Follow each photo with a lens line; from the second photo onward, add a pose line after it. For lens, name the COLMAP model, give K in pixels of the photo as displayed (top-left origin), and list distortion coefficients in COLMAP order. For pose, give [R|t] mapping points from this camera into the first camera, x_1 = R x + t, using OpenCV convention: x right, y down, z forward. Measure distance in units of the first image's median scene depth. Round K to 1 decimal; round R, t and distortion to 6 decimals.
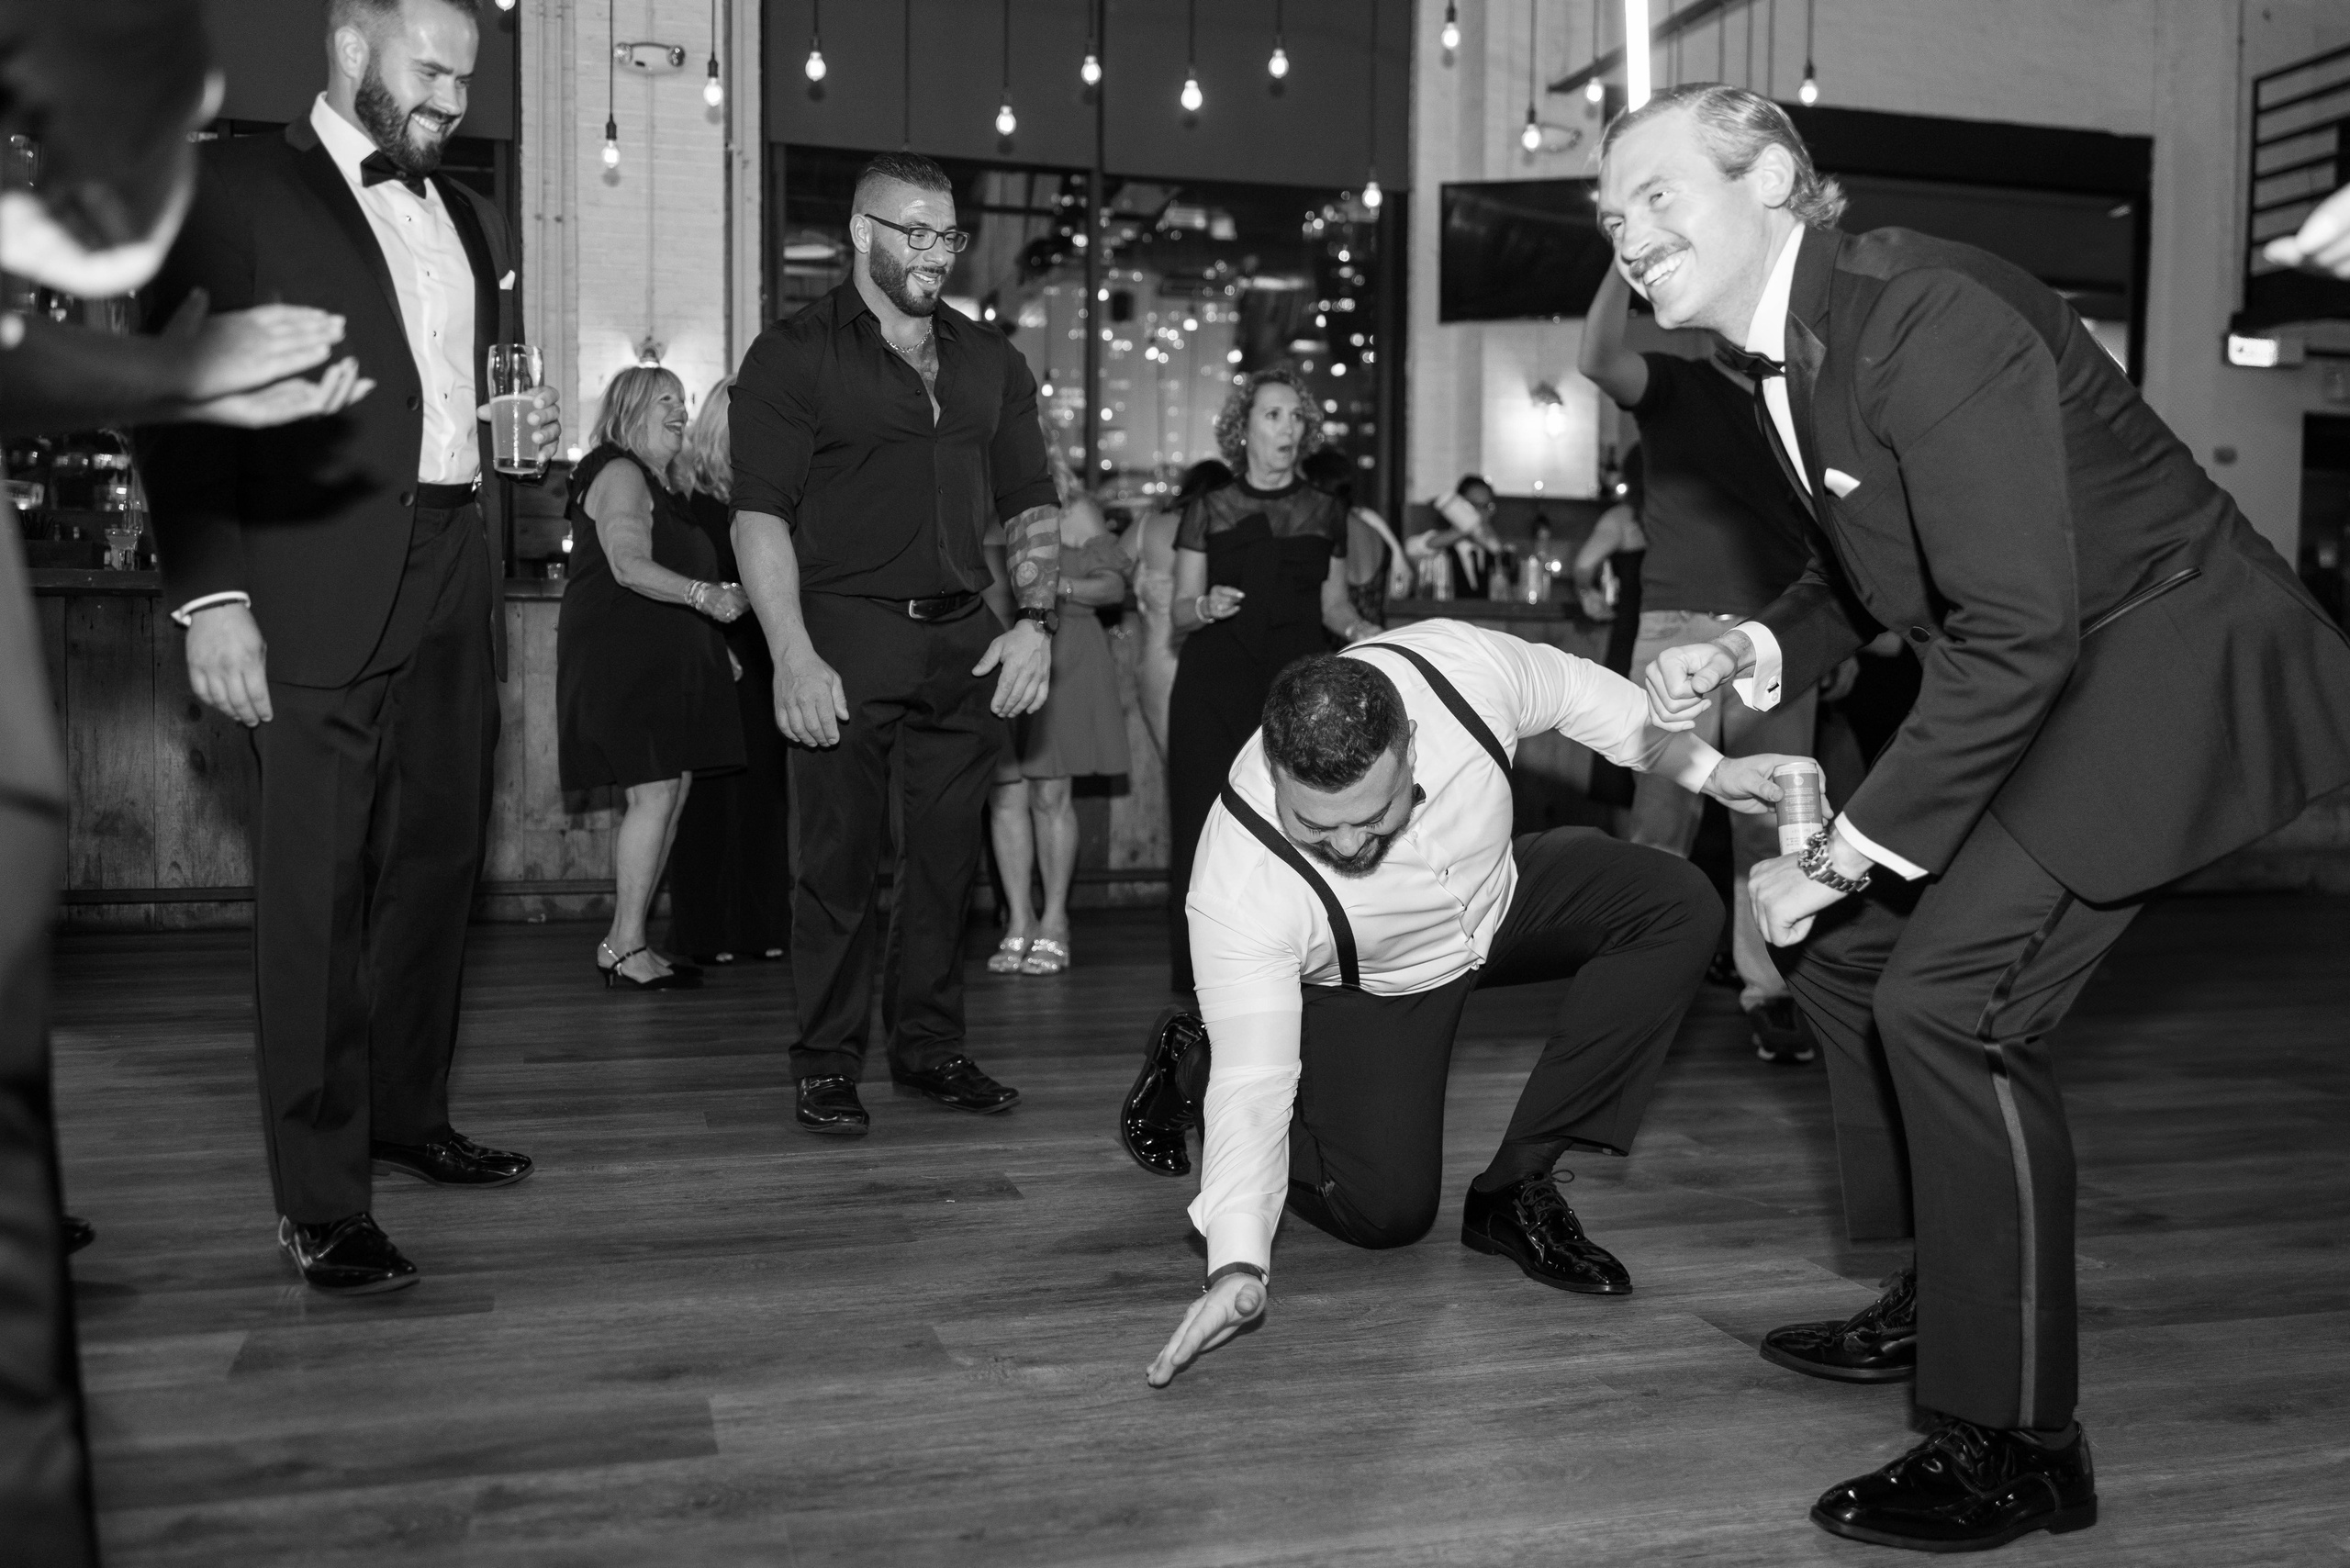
lens RADIAL K [[2055.1, 0, 1175.0], [0, 2055.1, 784.0], [0, 0, 1]] dist [0.010444, 0.004280]
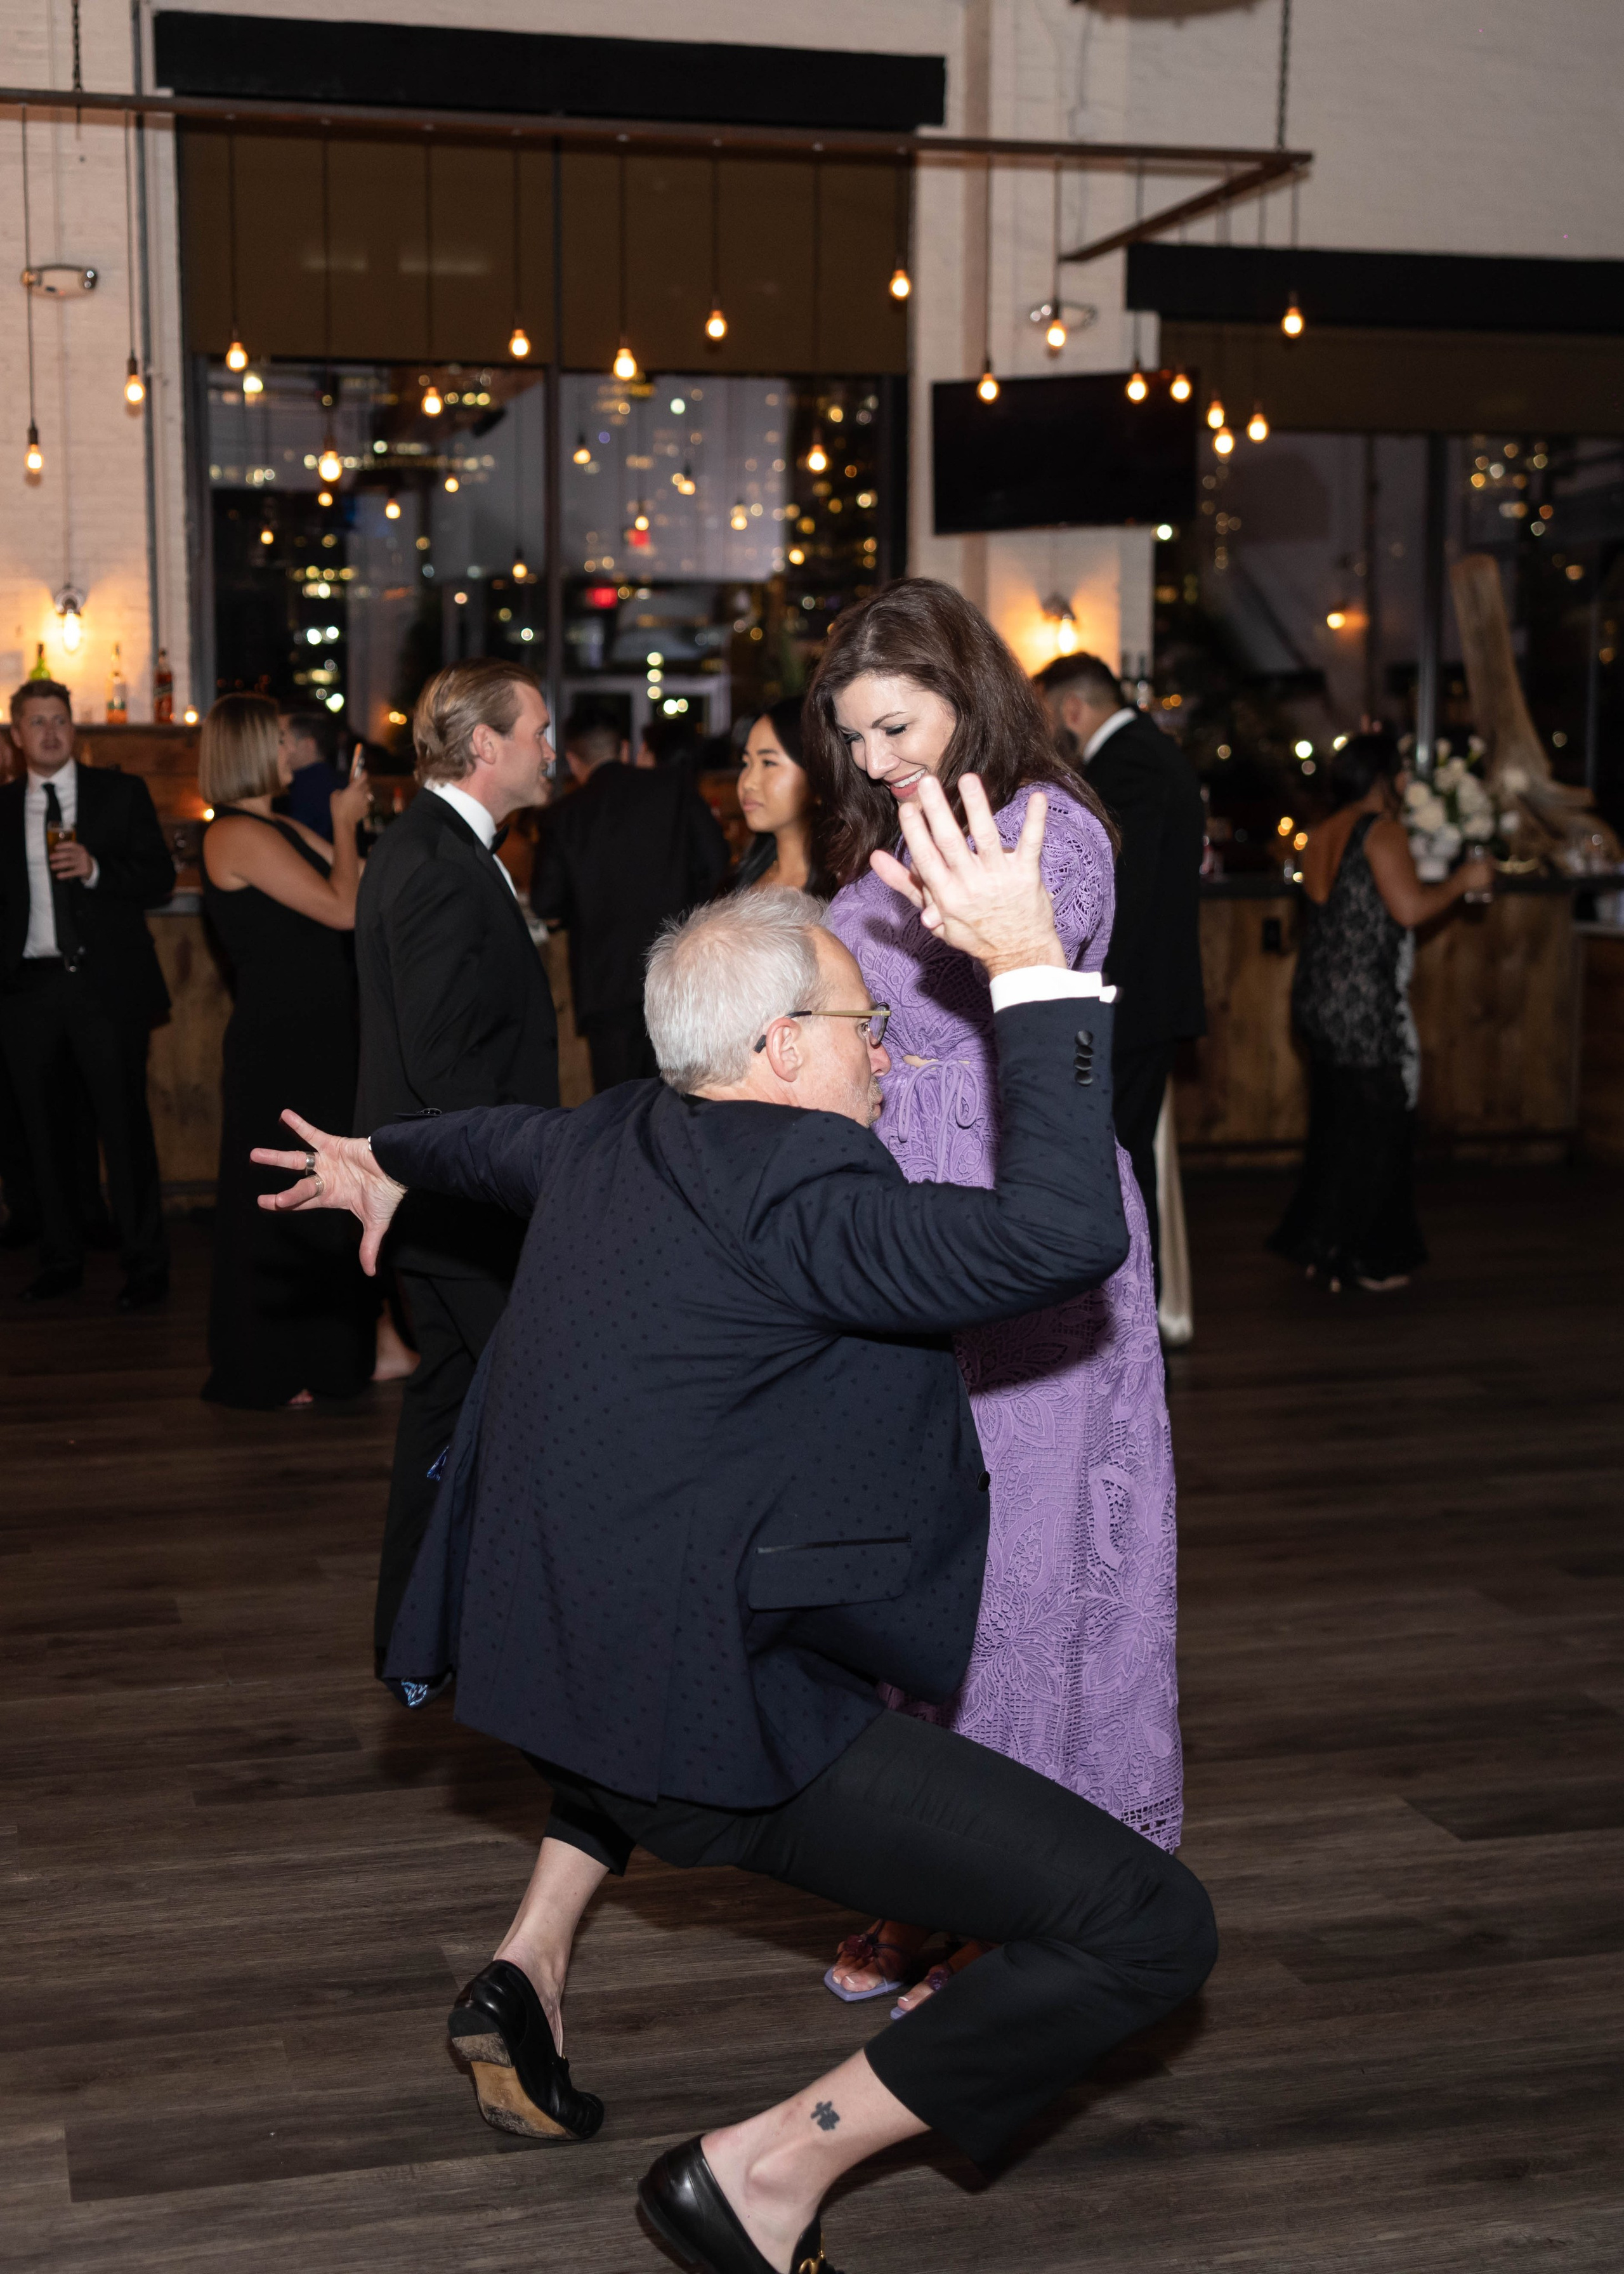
lens RADIAL K [[3183.9, 0, 812.0], [0, 3183.9, 1137.0], [0, 0, 1]] dist [-0.008738, -0.030895]
pose [[0.999888, -0.009865, -0.011294, 0.218450], [0.010762, 0.996549, 0.082309, -0.188392], [0.010443, -0.082421, 0.996543, -1.039475]]
